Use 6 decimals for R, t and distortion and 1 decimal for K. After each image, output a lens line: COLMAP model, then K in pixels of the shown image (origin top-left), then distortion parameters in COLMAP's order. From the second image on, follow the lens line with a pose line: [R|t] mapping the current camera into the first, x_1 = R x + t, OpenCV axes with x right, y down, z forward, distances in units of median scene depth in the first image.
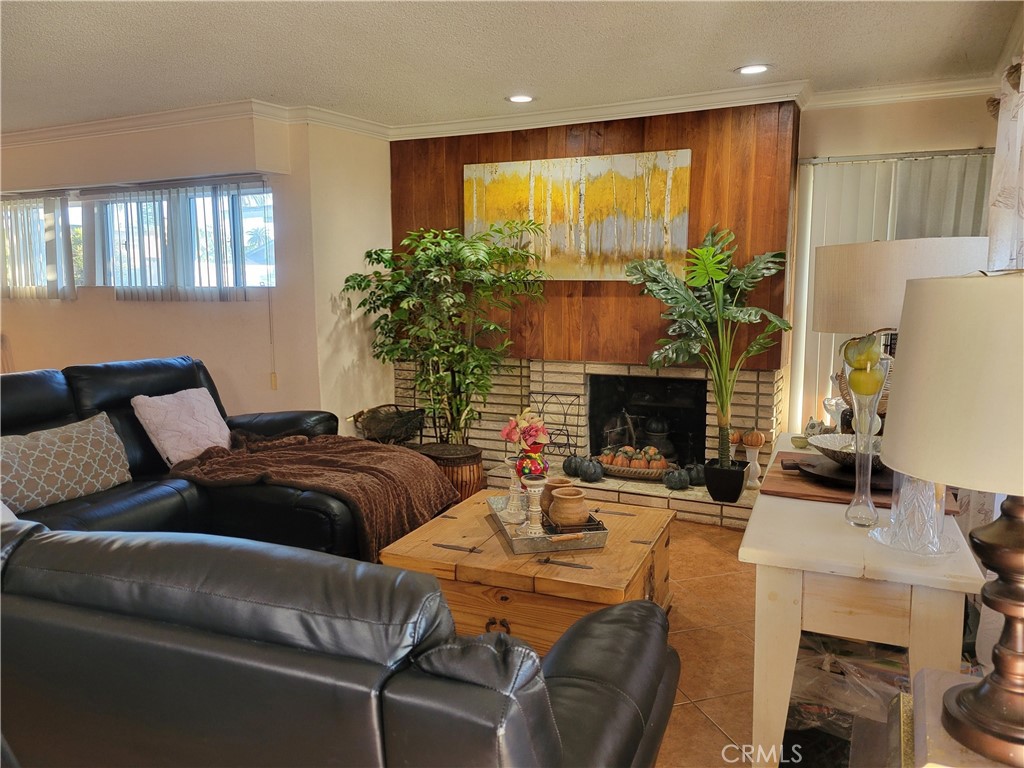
lens RADIAL K [[771.1, 0, 511.3], [0, 771.1, 375.8], [0, 0, 1]] dist [0.054087, -0.039295]
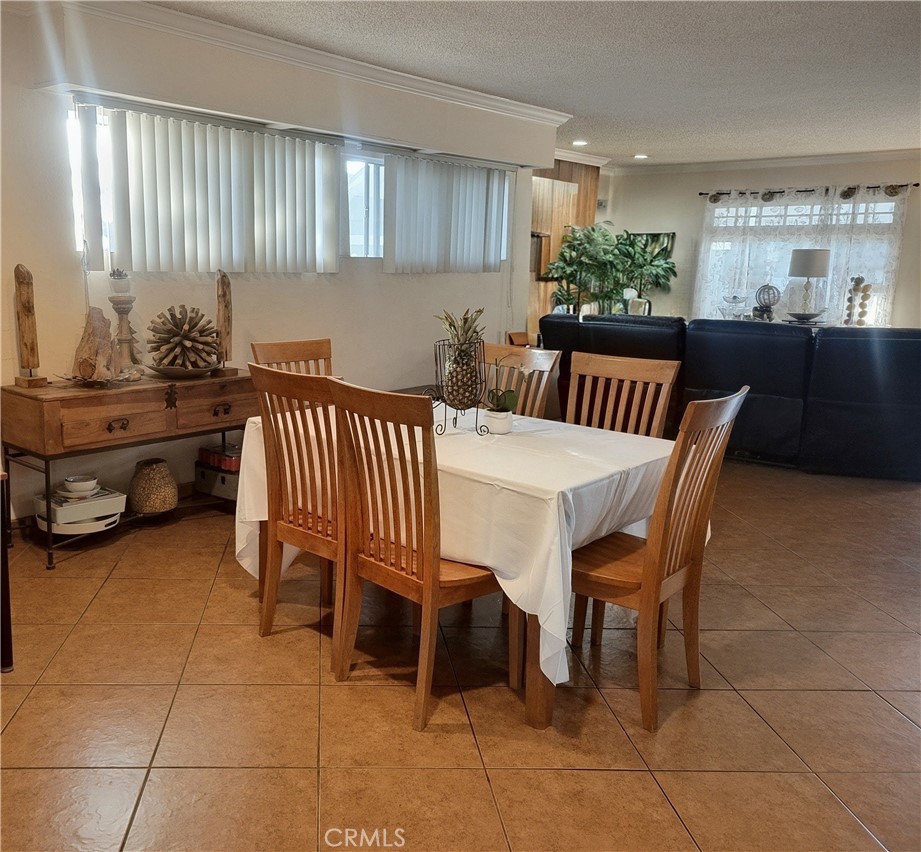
lens RADIAL K [[856.1, 0, 347.3], [0, 856.1, 426.8], [0, 0, 1]] dist [0.036122, -0.016226]
pose [[0.268309, -0.176516, 0.947023, -2.065639], [0.100815, 0.982816, 0.154625, -0.112640], [-0.958043, 0.053987, 0.281493, 1.071611]]
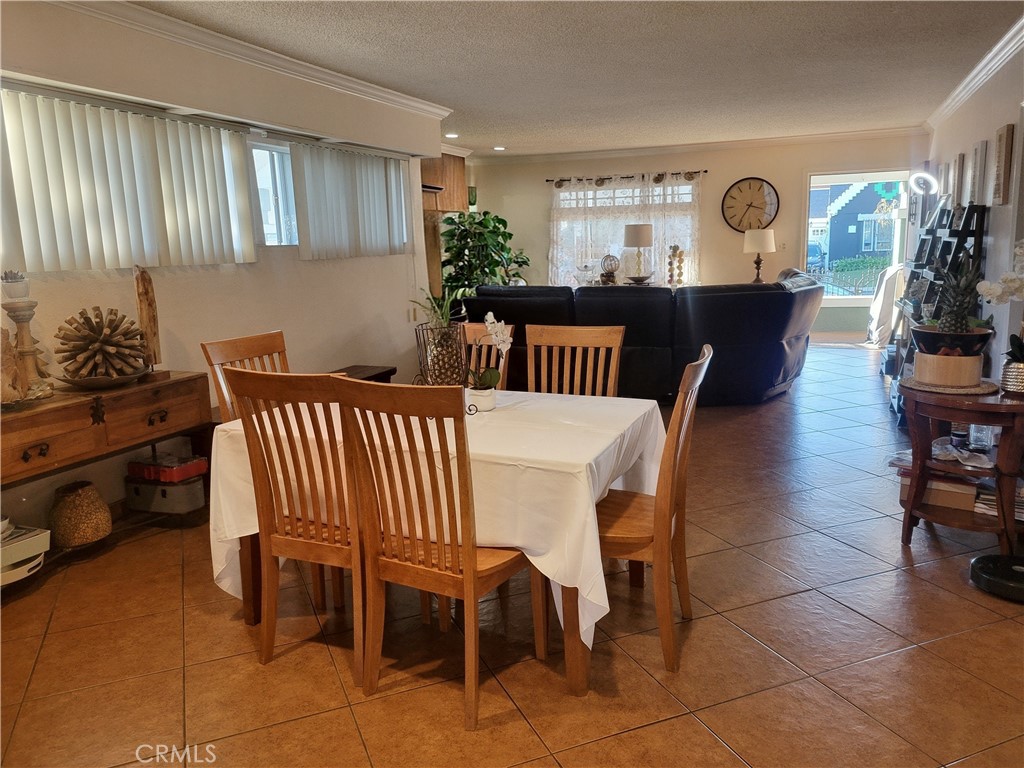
lens RADIAL K [[771.1, 0, 511.3], [0, 771.1, 375.8], [0, 0, 1]] dist [0.054087, -0.039295]
pose [[-0.103923, -0.164786, 0.980839, -1.997906], [0.149052, 0.972461, 0.179171, -0.128458], [-0.983353, 0.164816, -0.076500, 1.180092]]
